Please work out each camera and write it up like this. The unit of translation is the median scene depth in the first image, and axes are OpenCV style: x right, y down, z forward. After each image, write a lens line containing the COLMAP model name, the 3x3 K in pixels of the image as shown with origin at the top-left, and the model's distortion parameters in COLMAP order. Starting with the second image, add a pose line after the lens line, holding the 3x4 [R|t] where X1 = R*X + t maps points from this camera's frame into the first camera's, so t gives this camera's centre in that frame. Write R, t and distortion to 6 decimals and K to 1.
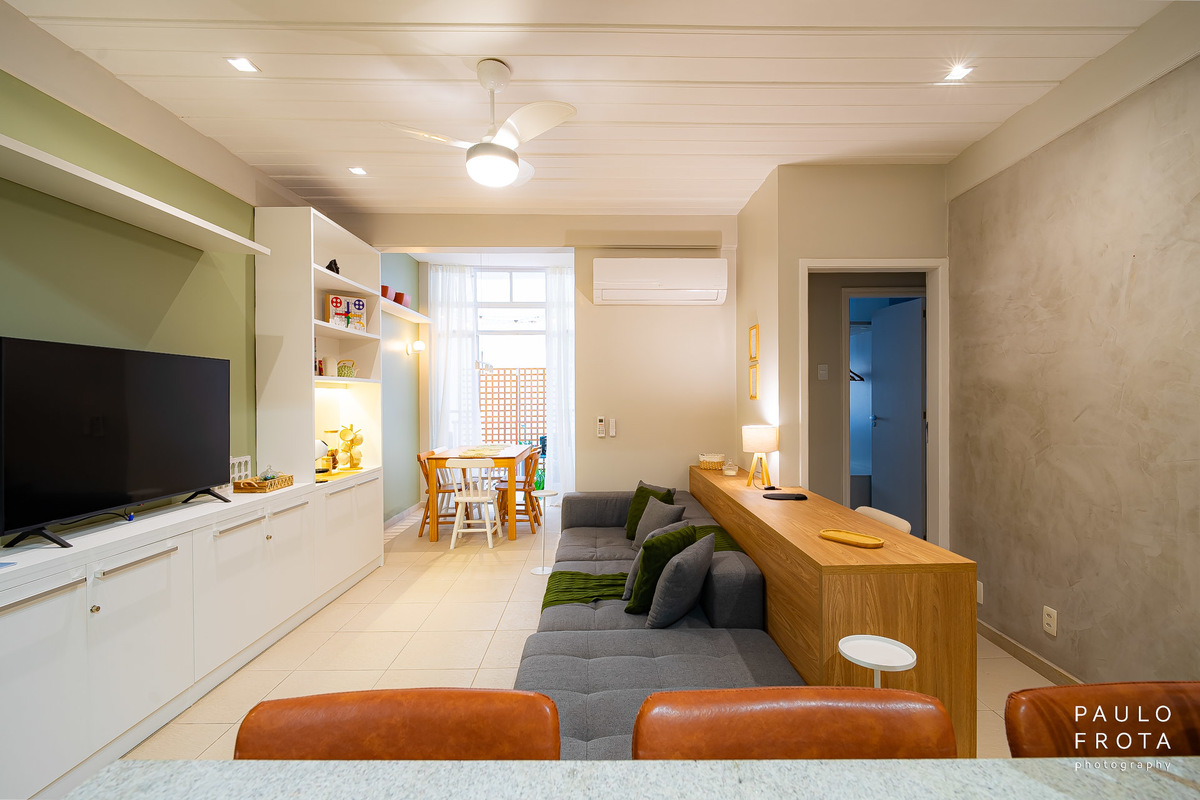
lens RADIAL K [[559.4, 0, 616.7], [0, 559.4, 401.8], [0, 0, 1]] dist [0.002155, -0.004530]
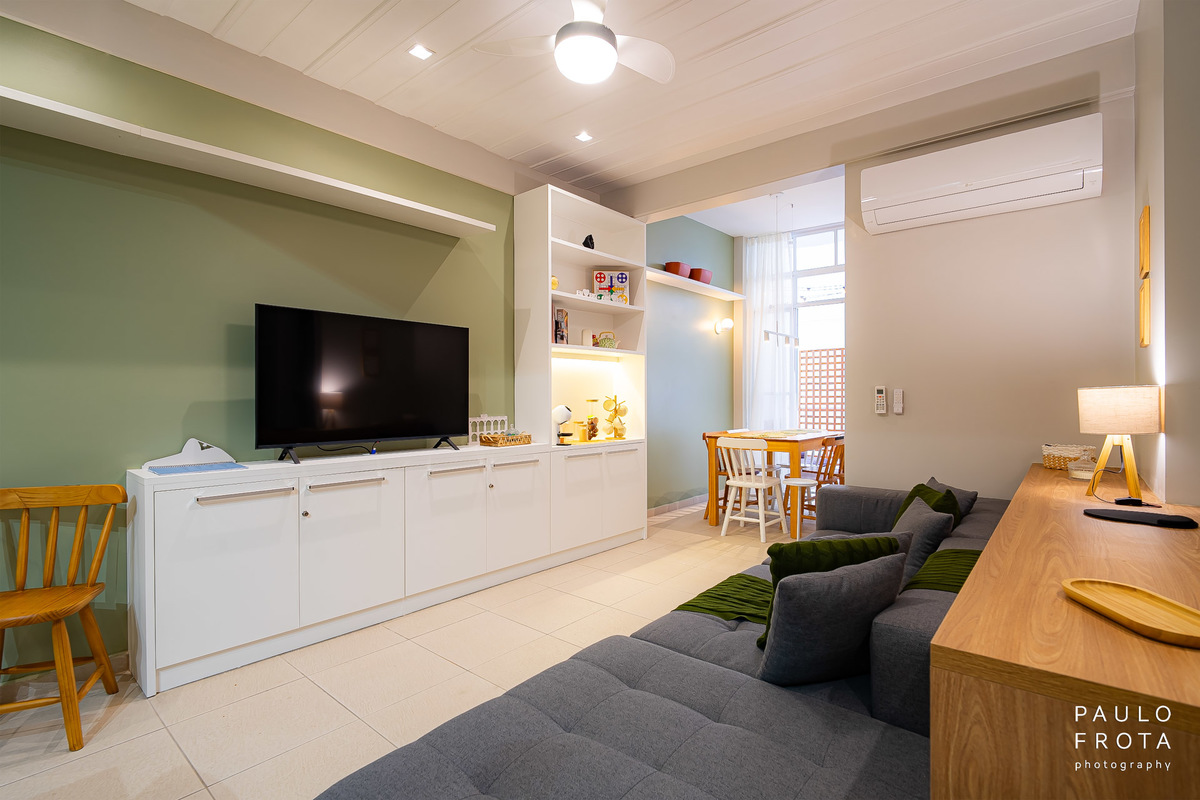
lens RADIAL K [[559.4, 0, 609.6], [0, 559.4, 399.7], [0, 0, 1]] dist [0.002155, -0.004530]
pose [[0.753721, 0.006067, -0.657167, 0.196140], [-0.006702, 0.999976, 0.001545, 0.047800], [0.657161, 0.003239, 0.753744, 0.224887]]
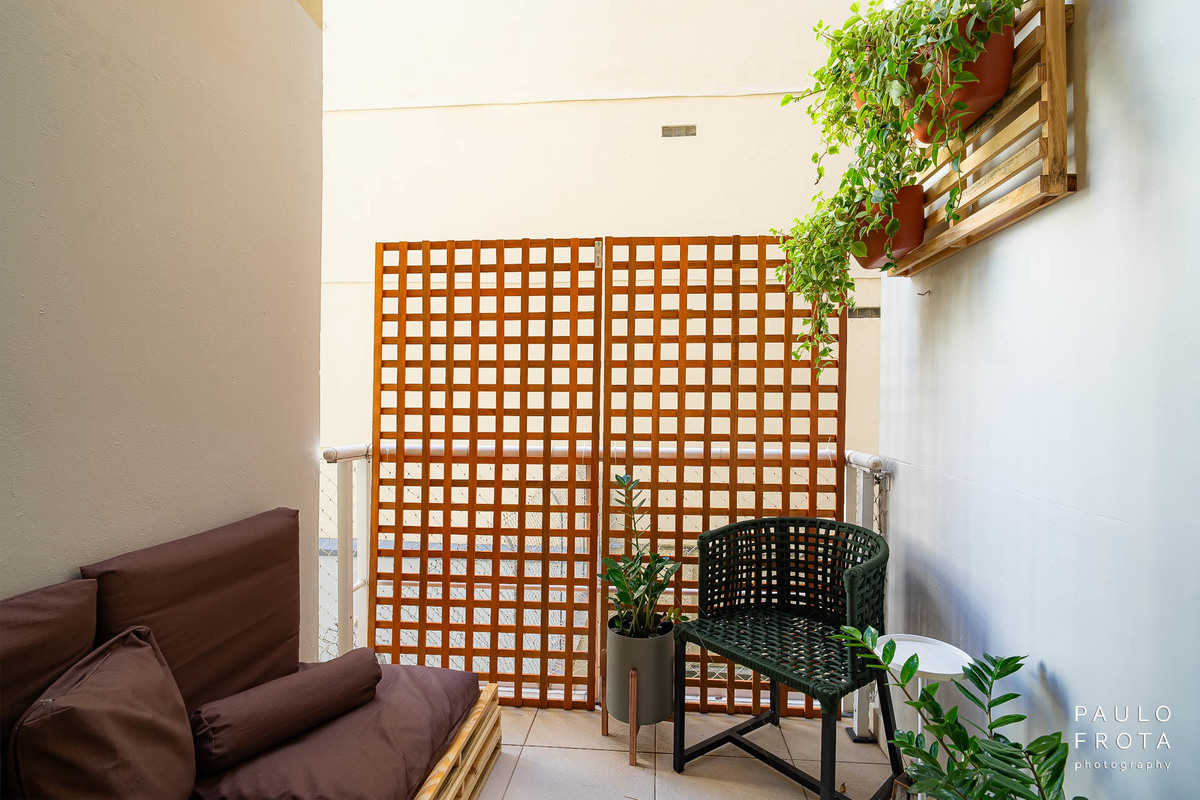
lens RADIAL K [[559.4, 0, 597.1], [0, 559.4, 402.9], [0, 0, 1]] dist [0.002155, -0.004530]
pose [[0.991257, 0.017337, -0.130801, -0.321435], [-0.016943, 0.999848, 0.004123, 0.022724], [0.130853, -0.001871, 0.991400, 1.665864]]
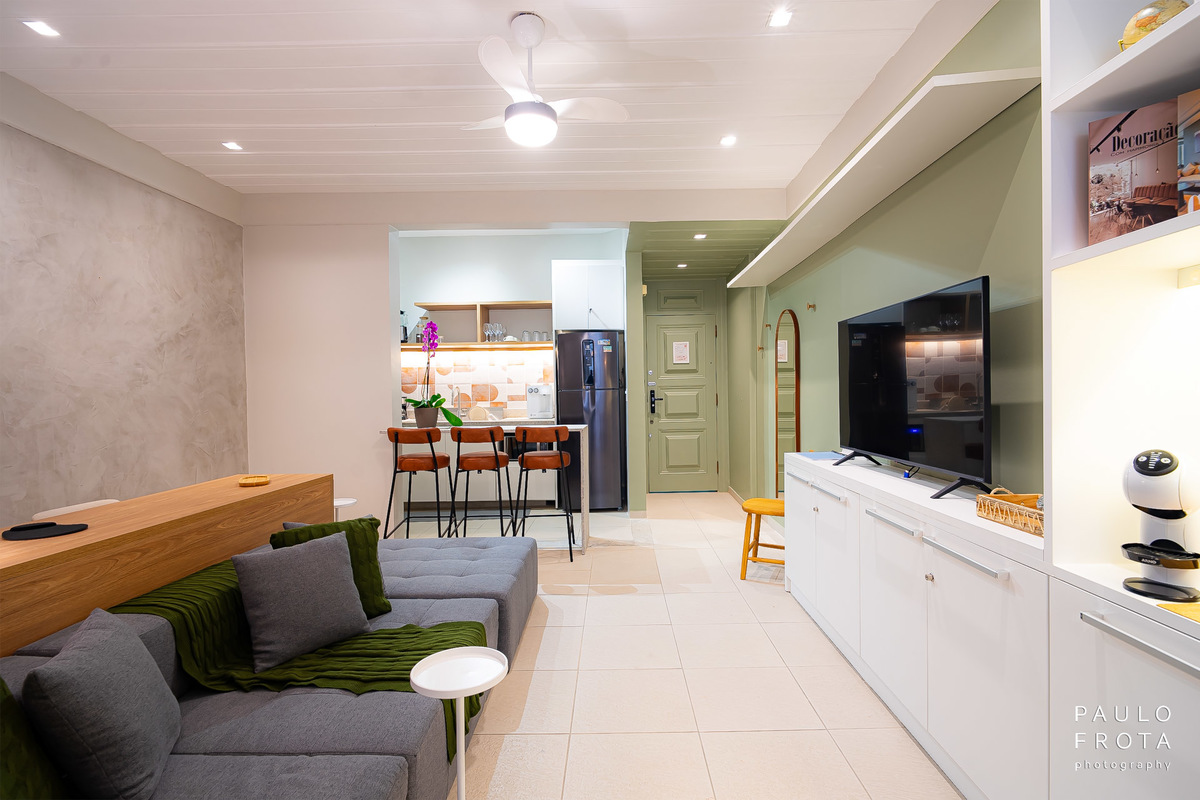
lens RADIAL K [[559.4, 0, 610.1], [0, 559.4, 397.9], [0, 0, 1]] dist [0.002155, -0.004530]
pose [[-0.999324, 0.019475, 0.031166, -0.214575], [0.019954, 0.999687, 0.015109, 0.026499], [-0.030862, 0.015721, -0.999400, 1.119701]]
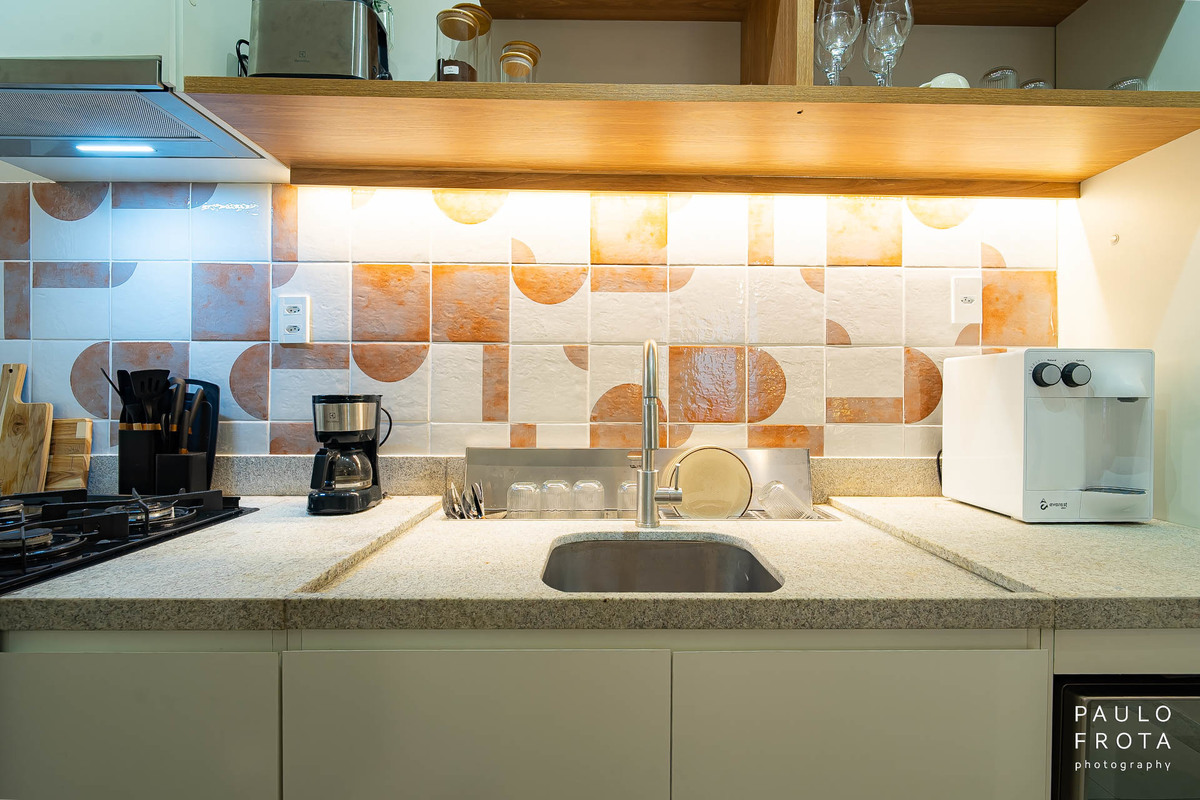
lens RADIAL K [[559.4, 0, 610.4], [0, 559.4, 404.2], [0, 0, 1]] dist [0.002155, -0.004530]
pose [[-0.999994, 0.001590, -0.003083, 0.248186], [0.001540, 0.999868, 0.016150, 0.035435], [0.003108, 0.016145, -0.999865, -0.048712]]
